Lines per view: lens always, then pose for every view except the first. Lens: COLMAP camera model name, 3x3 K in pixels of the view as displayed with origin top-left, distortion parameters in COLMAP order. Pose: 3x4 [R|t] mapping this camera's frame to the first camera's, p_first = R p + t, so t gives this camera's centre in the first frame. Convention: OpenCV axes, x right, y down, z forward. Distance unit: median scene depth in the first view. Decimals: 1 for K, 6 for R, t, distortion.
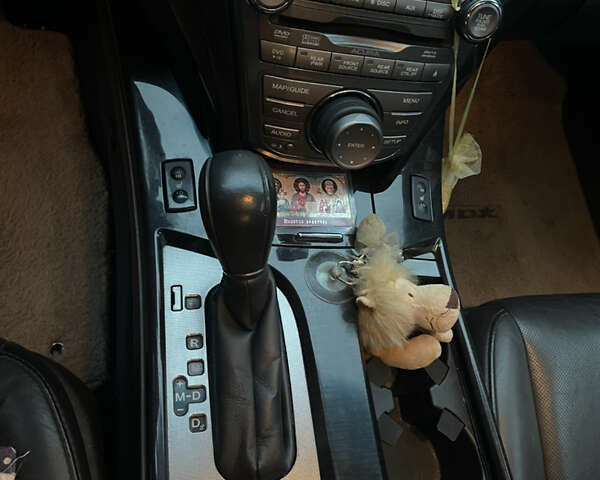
lens RADIAL K [[603.8, 0, 311.0], [0, 603.8, 230.8], [0, 0, 1]] dist [0.128848, -0.314799]
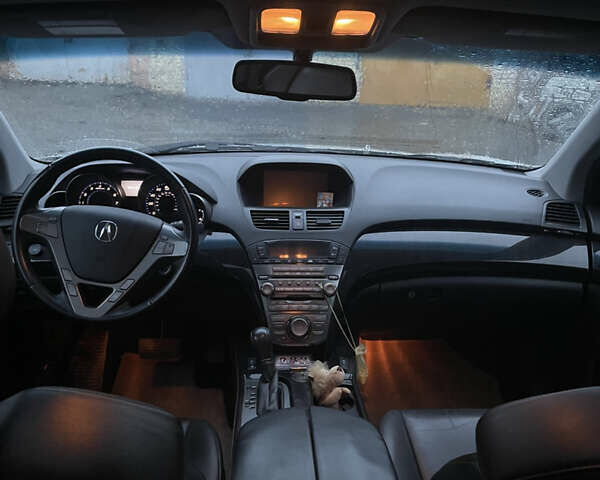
lens RADIAL K [[603.8, 0, 311.0], [0, 603.8, 230.8], [0, 0, 1]] dist [0.128848, -0.314799]
pose [[0.956333, -0.258761, -0.135907, 0.720834], [0.067005, 0.646698, -0.759798, 2.027635], [0.284497, 0.717513, 0.635796, -1.444429]]
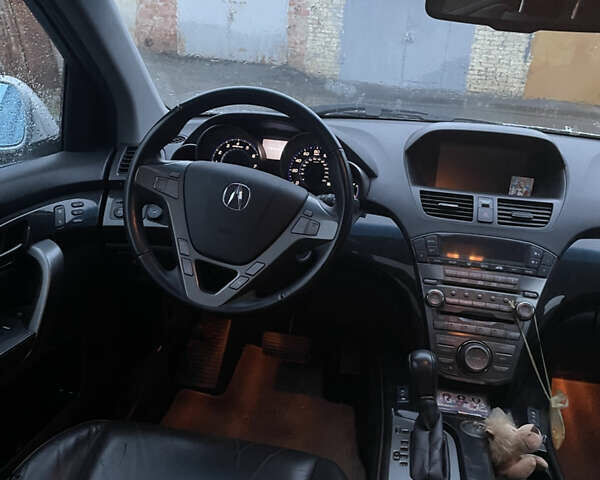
lens RADIAL K [[603.8, 0, 311.0], [0, 603.8, 230.8], [0, 0, 1]] dist [0.128848, -0.314799]
pose [[0.926011, -0.152465, -0.345338, 0.375145], [-0.169267, 0.649990, -0.740852, 1.404417], [0.337420, 0.744492, 0.576090, -0.942116]]
